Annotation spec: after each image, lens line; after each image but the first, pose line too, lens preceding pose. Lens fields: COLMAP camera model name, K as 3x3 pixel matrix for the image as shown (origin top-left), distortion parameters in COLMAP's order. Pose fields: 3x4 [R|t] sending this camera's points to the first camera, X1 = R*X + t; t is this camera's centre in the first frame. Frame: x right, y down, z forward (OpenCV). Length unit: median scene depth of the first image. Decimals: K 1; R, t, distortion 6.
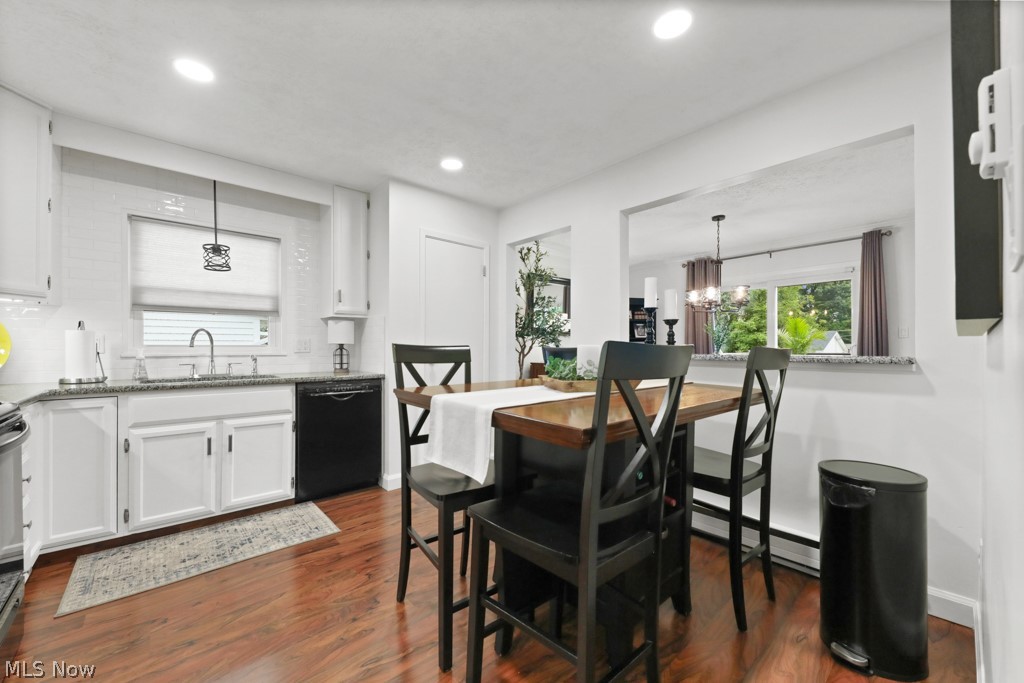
lens RADIAL K [[399.3, 0, 507.3], [0, 399.3, 342.5], [0, 0, 1]] dist [0.001711, -0.000579]
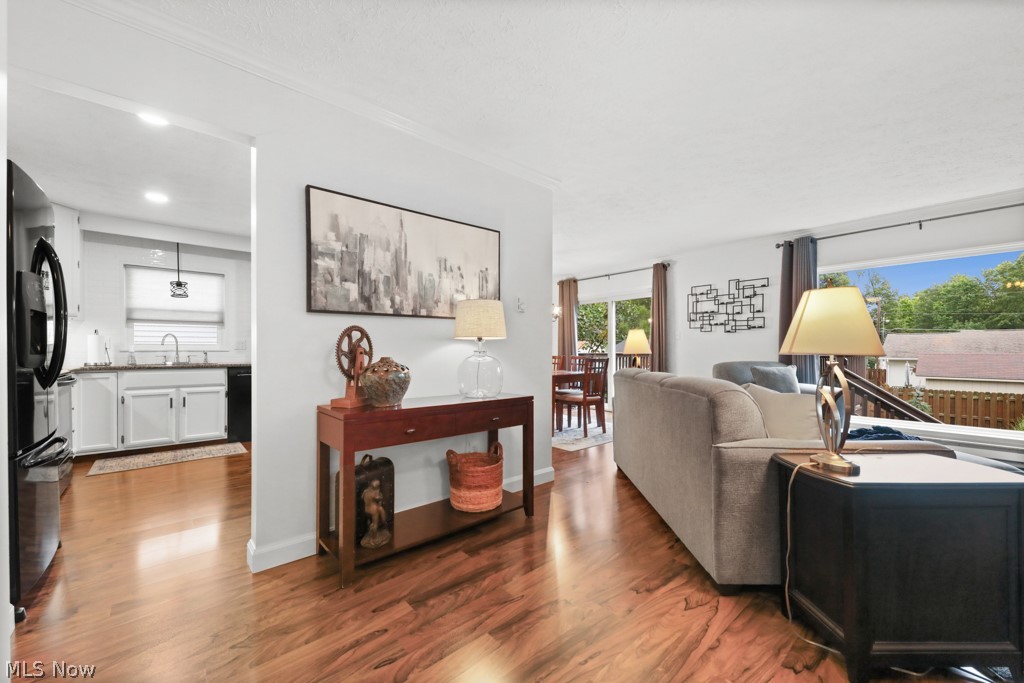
lens RADIAL K [[399.3, 0, 507.6], [0, 399.3, 346.0], [0, 0, 1]] dist [0.001711, -0.000579]
pose [[0.999998, 0.000411, -0.002113, 0.621412], [-0.000402, 0.999990, 0.004373, 0.007655], [0.002115, -0.004372, 0.999988, -0.629455]]
